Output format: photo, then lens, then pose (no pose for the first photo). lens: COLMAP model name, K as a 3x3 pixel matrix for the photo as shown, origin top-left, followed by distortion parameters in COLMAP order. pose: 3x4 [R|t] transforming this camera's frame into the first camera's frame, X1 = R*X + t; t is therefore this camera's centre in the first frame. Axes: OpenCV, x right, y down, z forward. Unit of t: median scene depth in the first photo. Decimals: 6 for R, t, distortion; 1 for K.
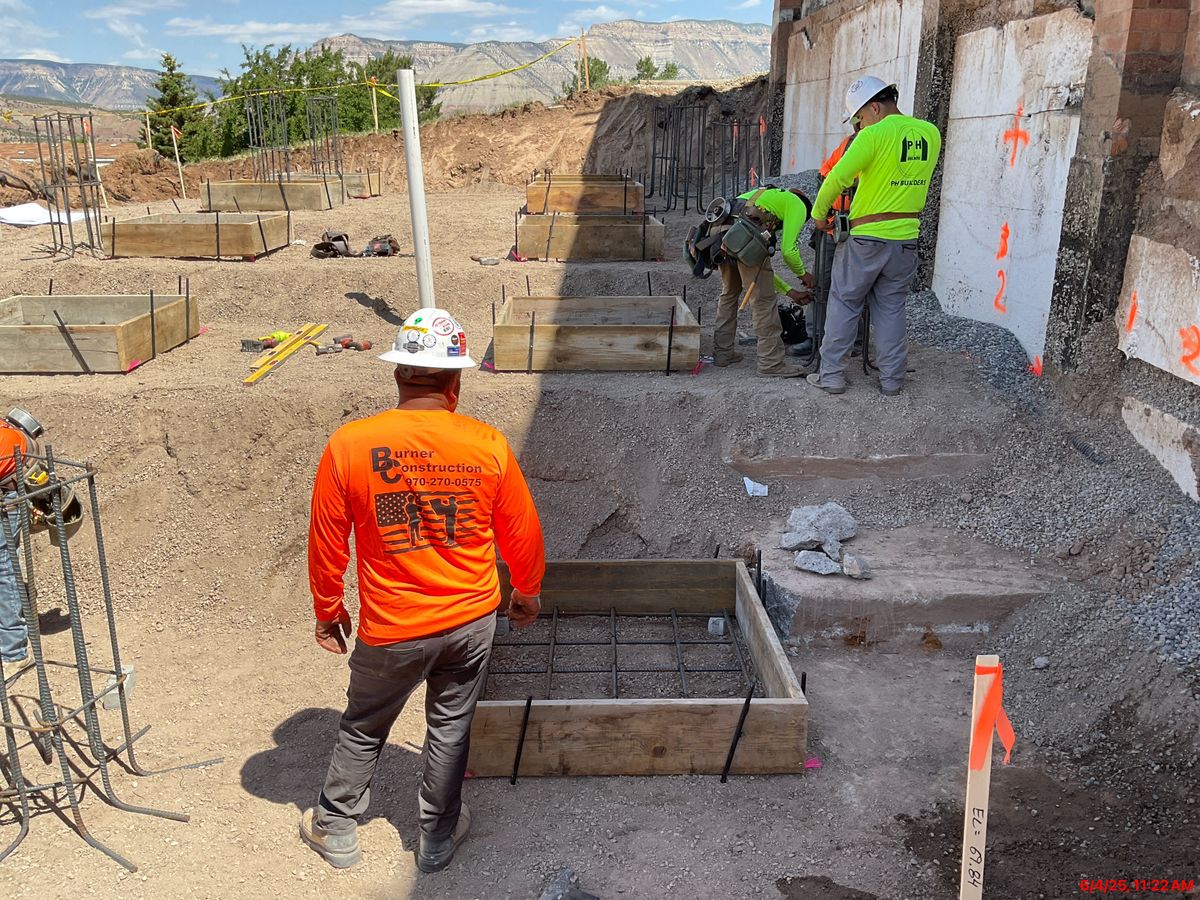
lens RADIAL K [[986.8, 0, 600.0], [0, 986.8, 450.0], [0, 0, 1]] dist [0.144016, -0.284006]
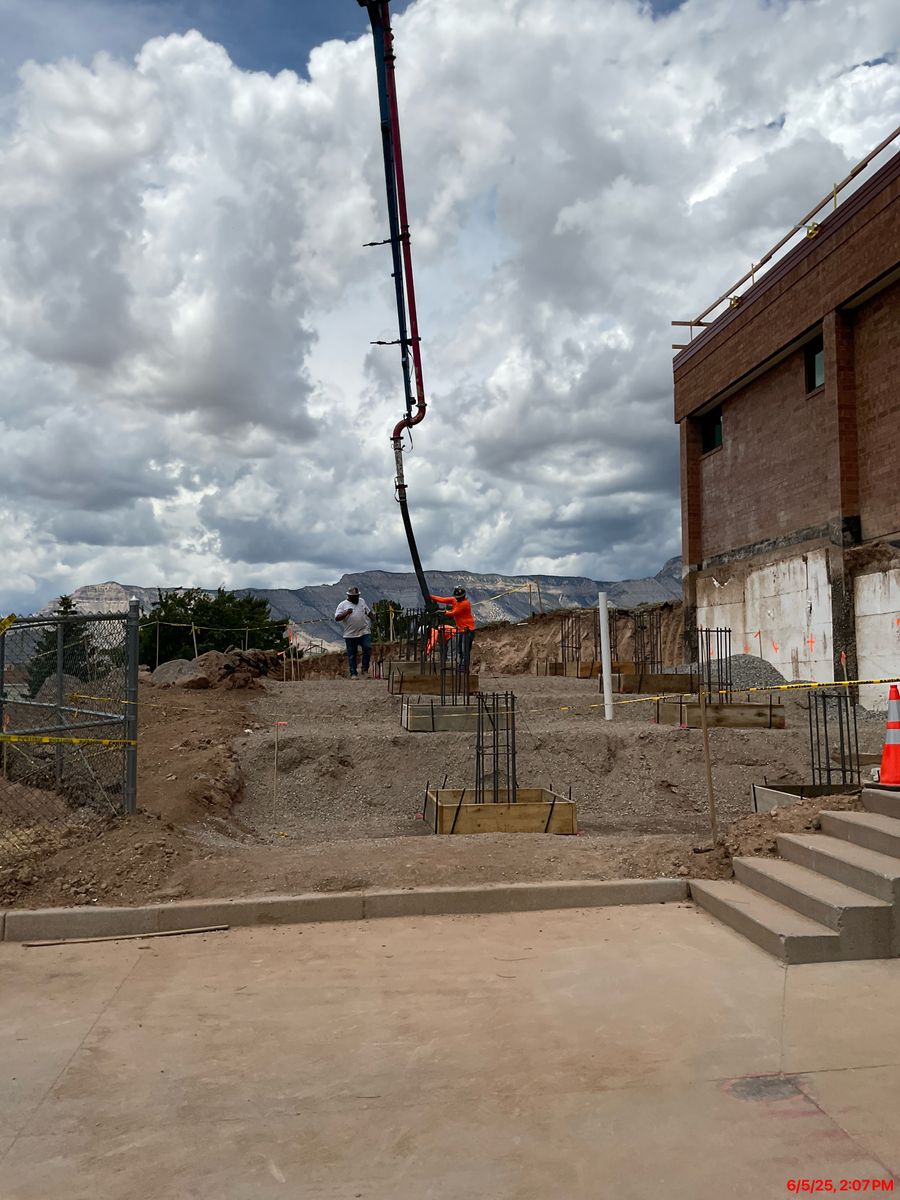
lens RADIAL K [[986.8, 0, 450.0], [0, 986.8, 600.0], [0, 0, 1]] dist [0.144016, -0.284006]
pose [[0.994825, -0.003222, 0.101554, -0.595261], [0.040264, 0.930168, -0.364918, 0.299574], [-0.093286, 0.367119, 0.925484, -0.694728]]
